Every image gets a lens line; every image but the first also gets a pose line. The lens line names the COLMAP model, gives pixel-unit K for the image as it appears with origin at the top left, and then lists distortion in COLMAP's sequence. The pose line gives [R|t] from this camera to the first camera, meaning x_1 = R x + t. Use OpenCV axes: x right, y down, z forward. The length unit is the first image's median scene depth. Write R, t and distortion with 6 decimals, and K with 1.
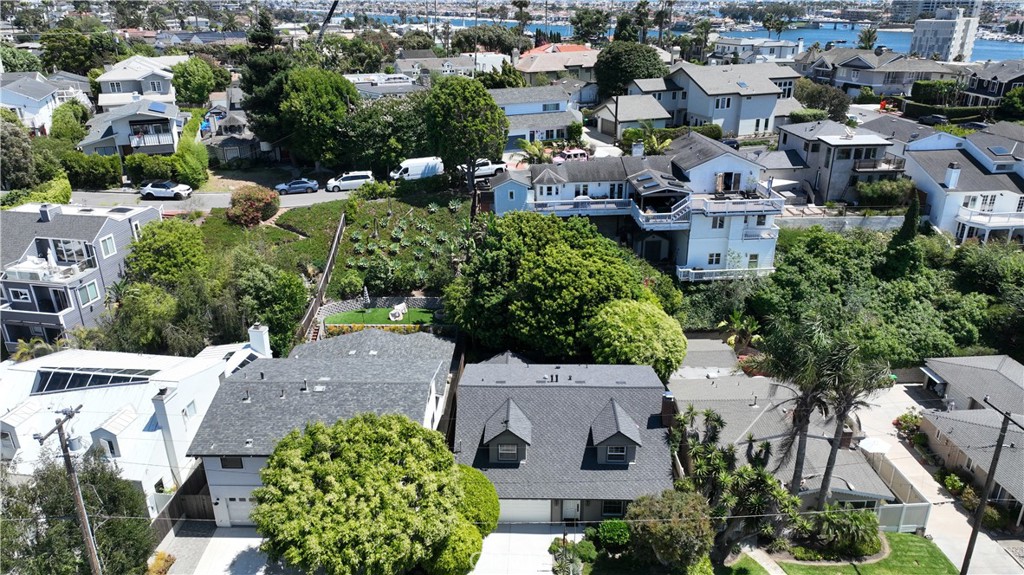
lens RADIAL K [[717.8, 0, 512.0], [0, 717.8, 287.5], [0, 0, 1]] dist [0.006157, 0.005928]
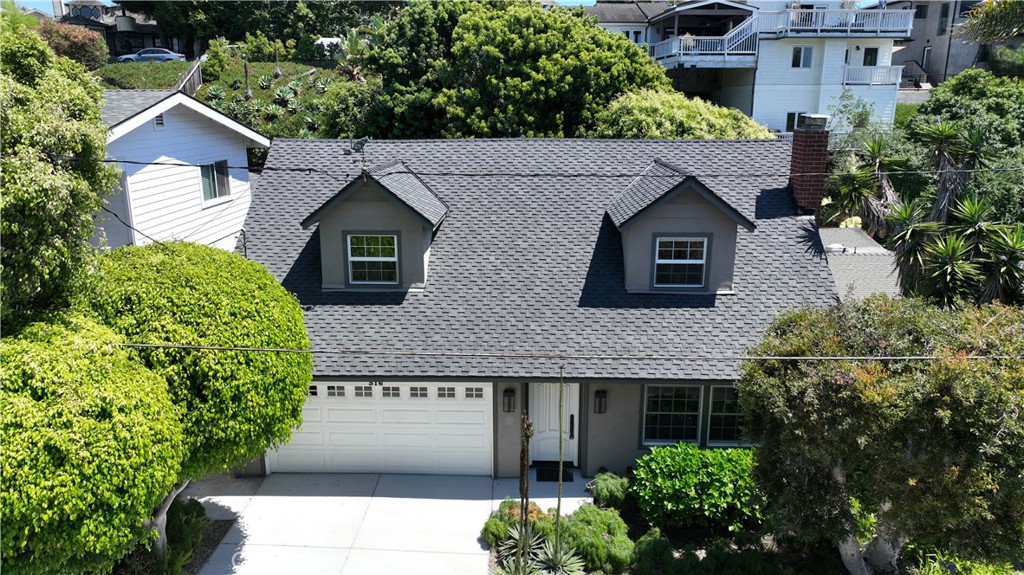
lens RADIAL K [[717.8, 0, 512.0], [0, 717.8, 287.5], [0, 0, 1]] dist [0.006157, 0.005928]
pose [[0.999936, 0.009612, 0.005991, 0.060295], [-0.008652, 0.989600, -0.143585, 0.291074], [-0.007309, 0.143524, 0.989620, 0.647386]]
